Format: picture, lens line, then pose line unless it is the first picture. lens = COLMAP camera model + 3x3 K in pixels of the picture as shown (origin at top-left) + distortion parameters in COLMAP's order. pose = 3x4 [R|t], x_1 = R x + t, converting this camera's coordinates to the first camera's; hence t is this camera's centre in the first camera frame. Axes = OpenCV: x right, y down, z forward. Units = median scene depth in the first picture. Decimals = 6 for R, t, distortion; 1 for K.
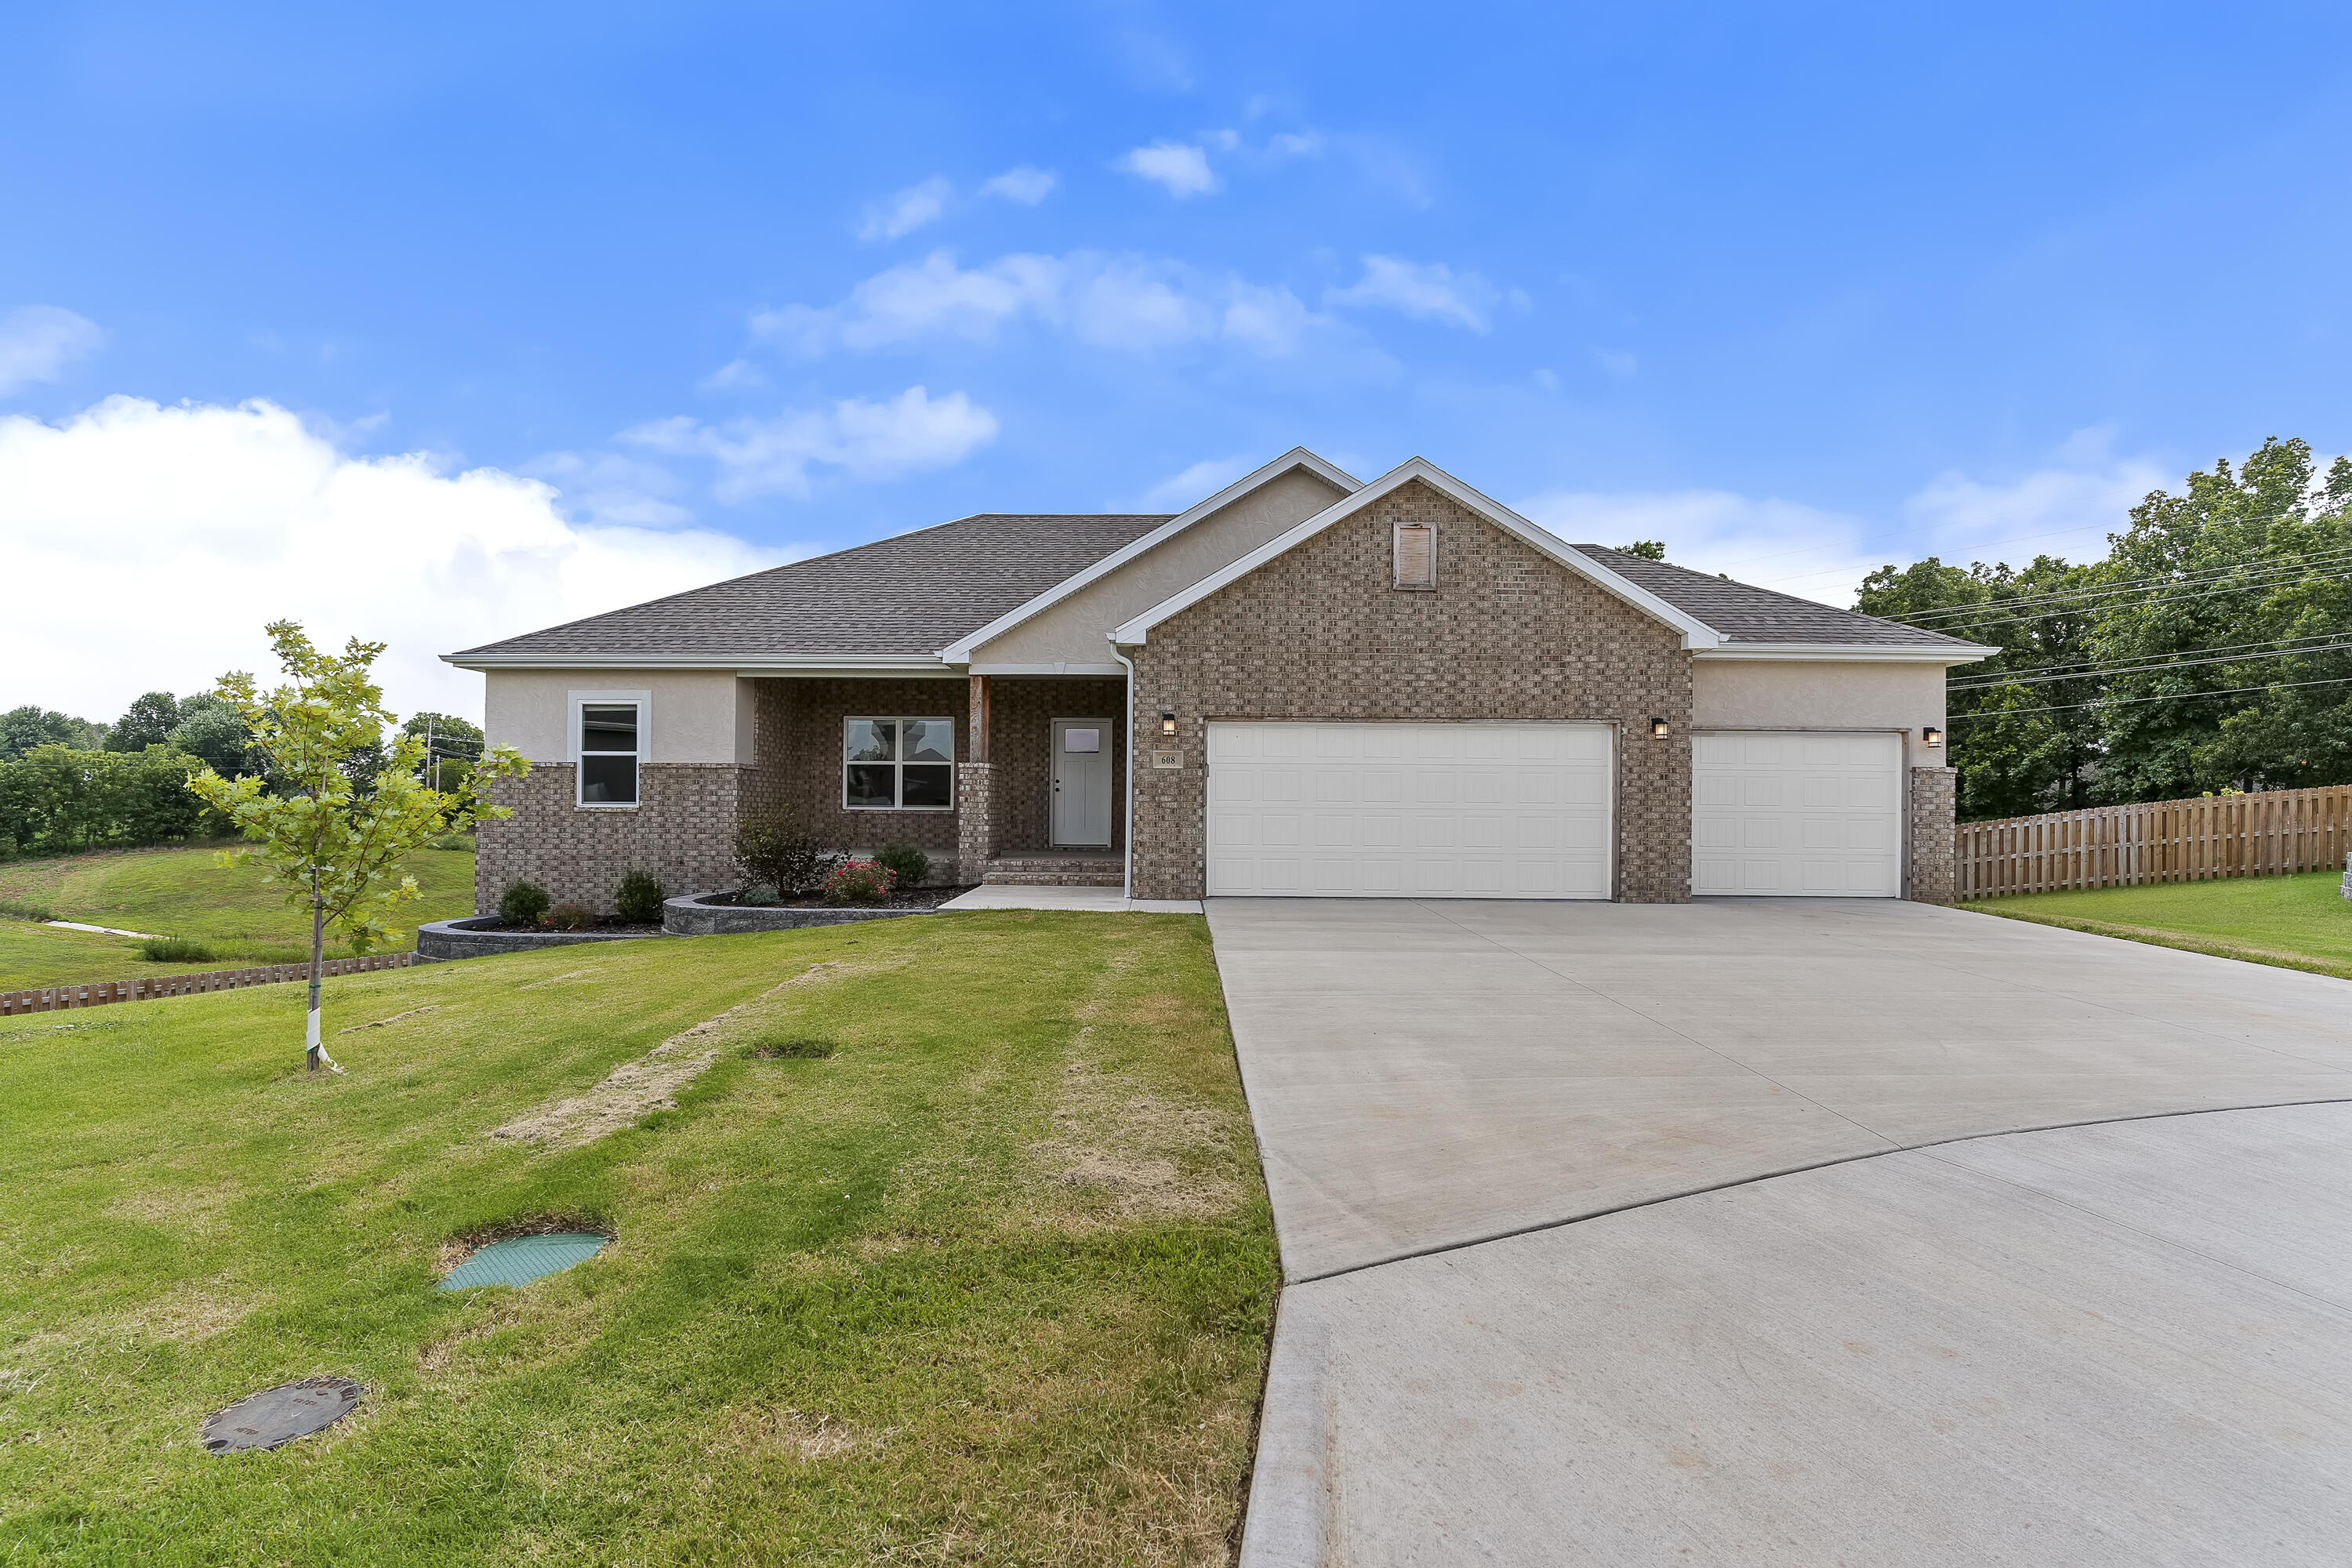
lens RADIAL K [[1216.1, 0, 1180.2], [0, 1216.1, 795.3], [0, 0, 1]] dist [-0.000602, -0.000197]
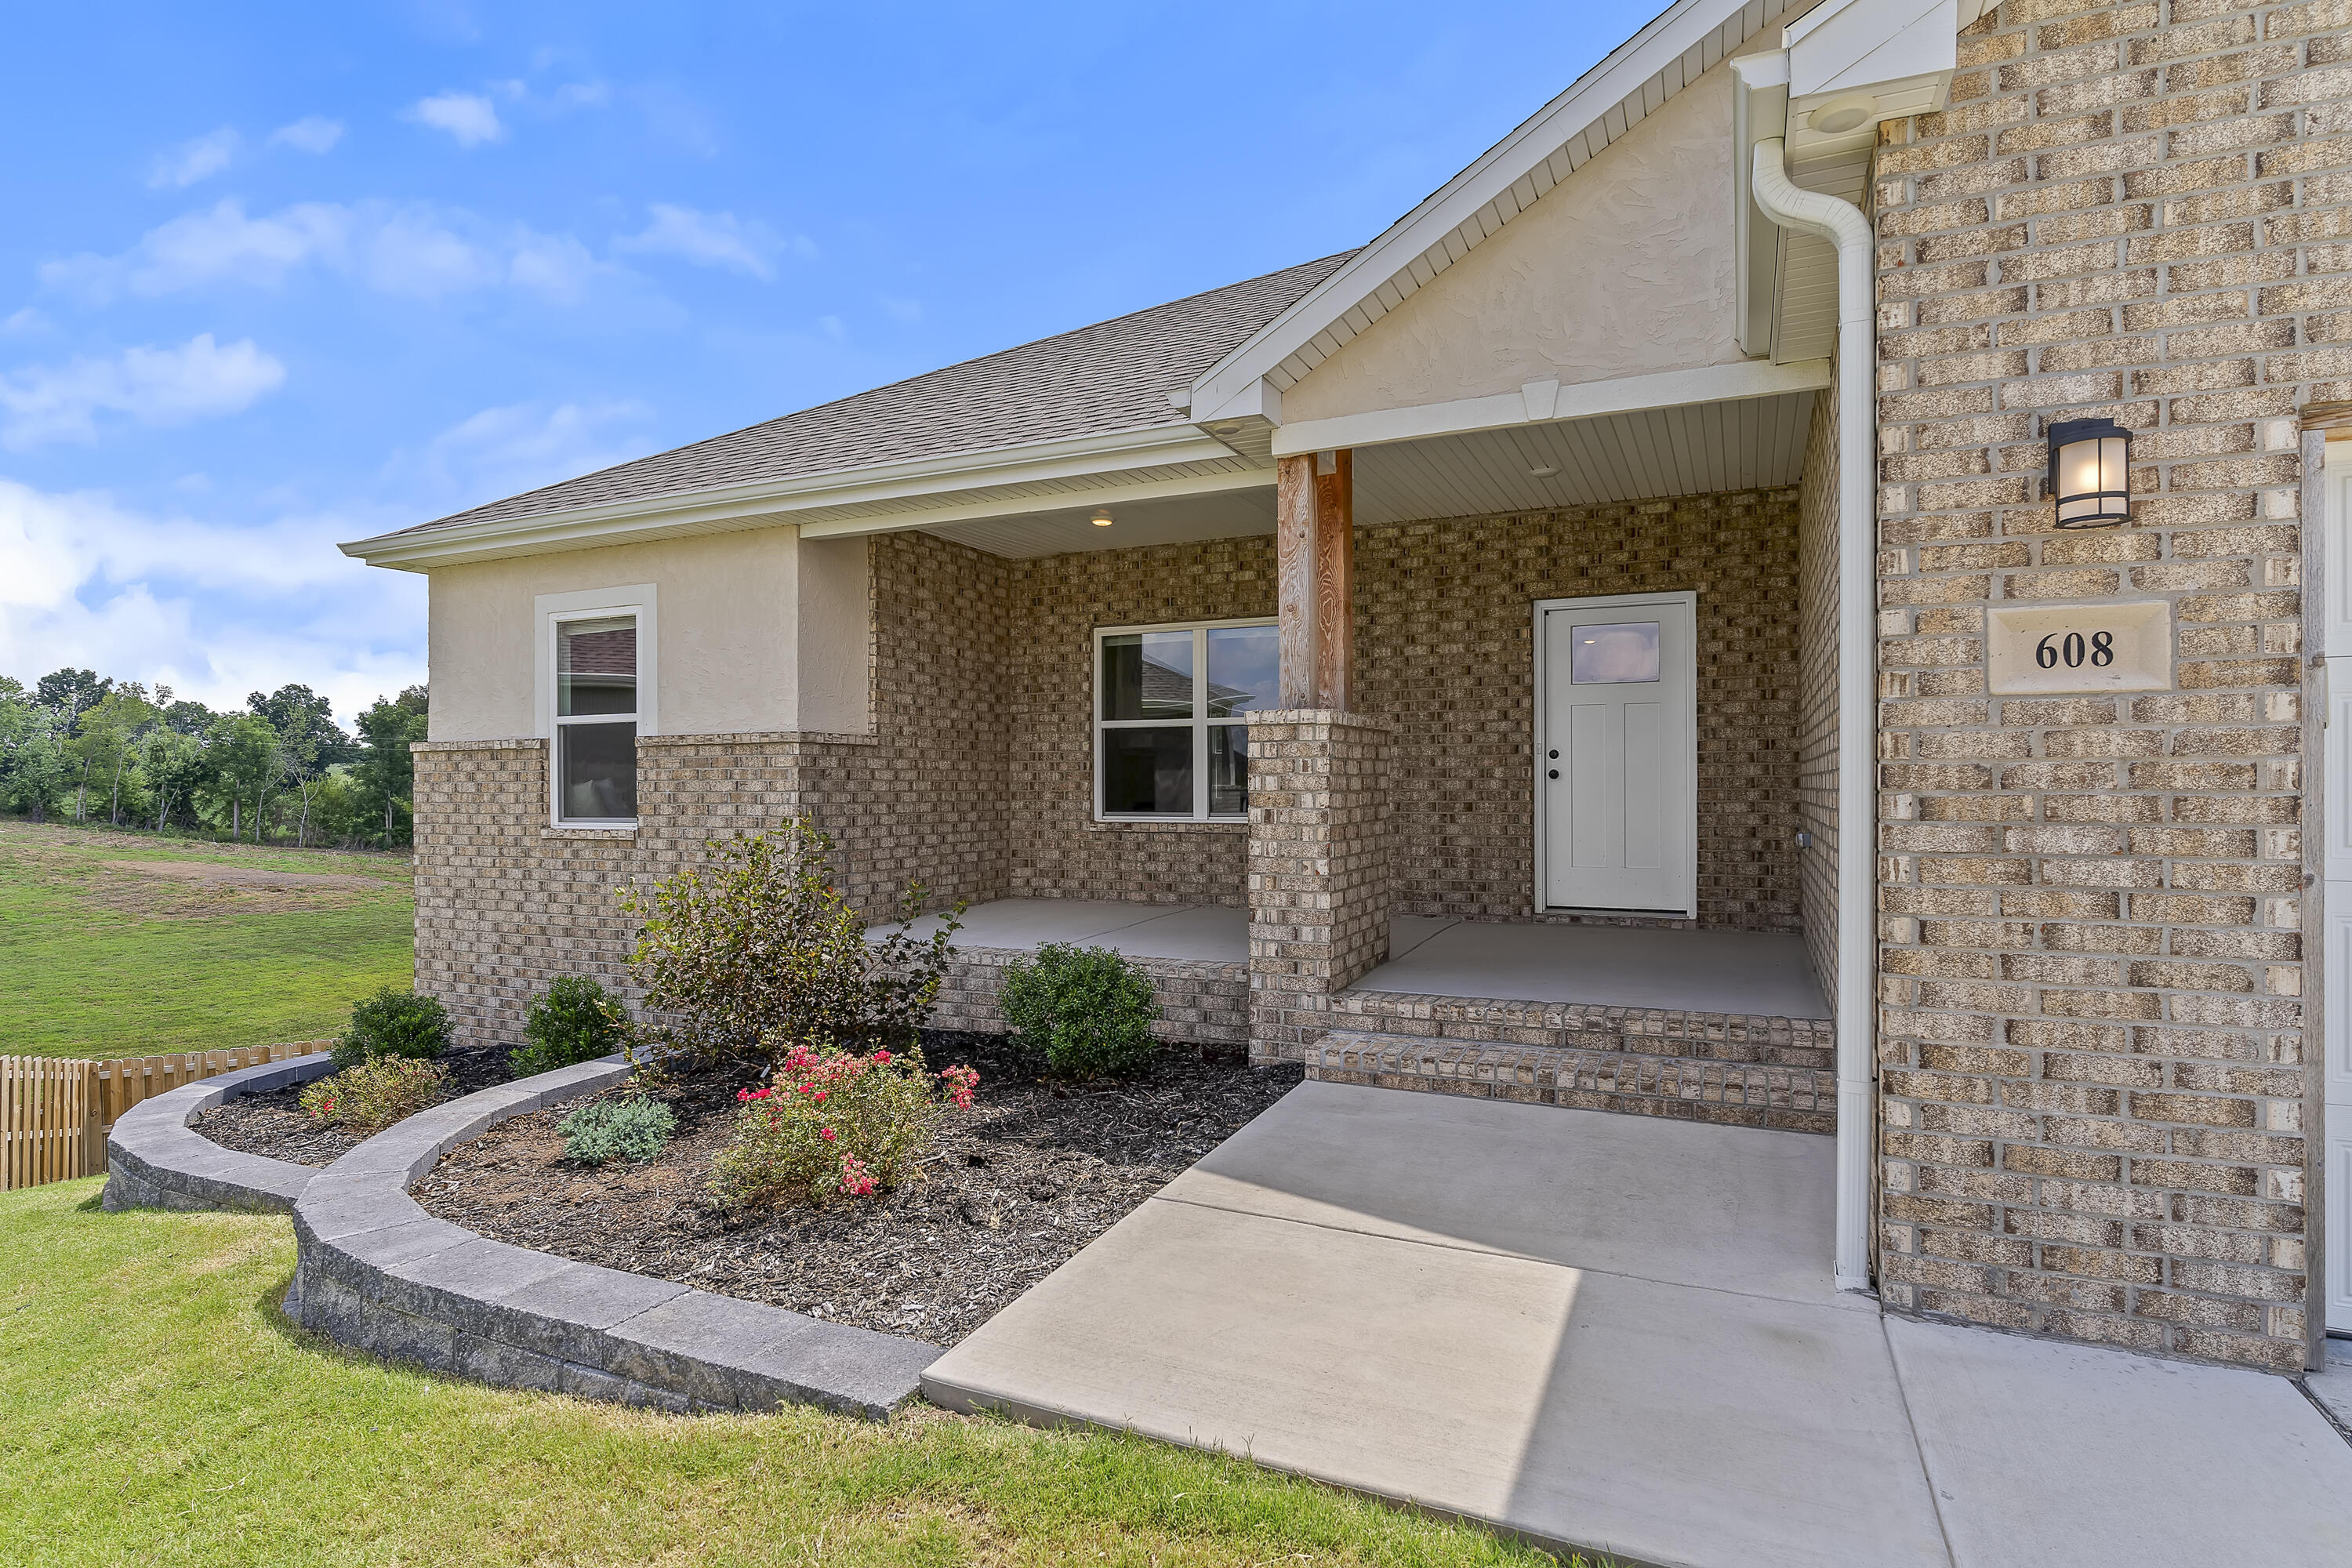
lens RADIAL K [[1258.2, 0, 1173.4], [0, 1258.2, 785.1], [0, 0, 1]] dist [-0.002219, 0.000088]
pose [[0.914737, -0.011022, -0.403899, -0.053491], [0.017600, 0.999766, 0.012577, -0.010012], [0.403666, -0.018614, 0.914717, 0.634261]]
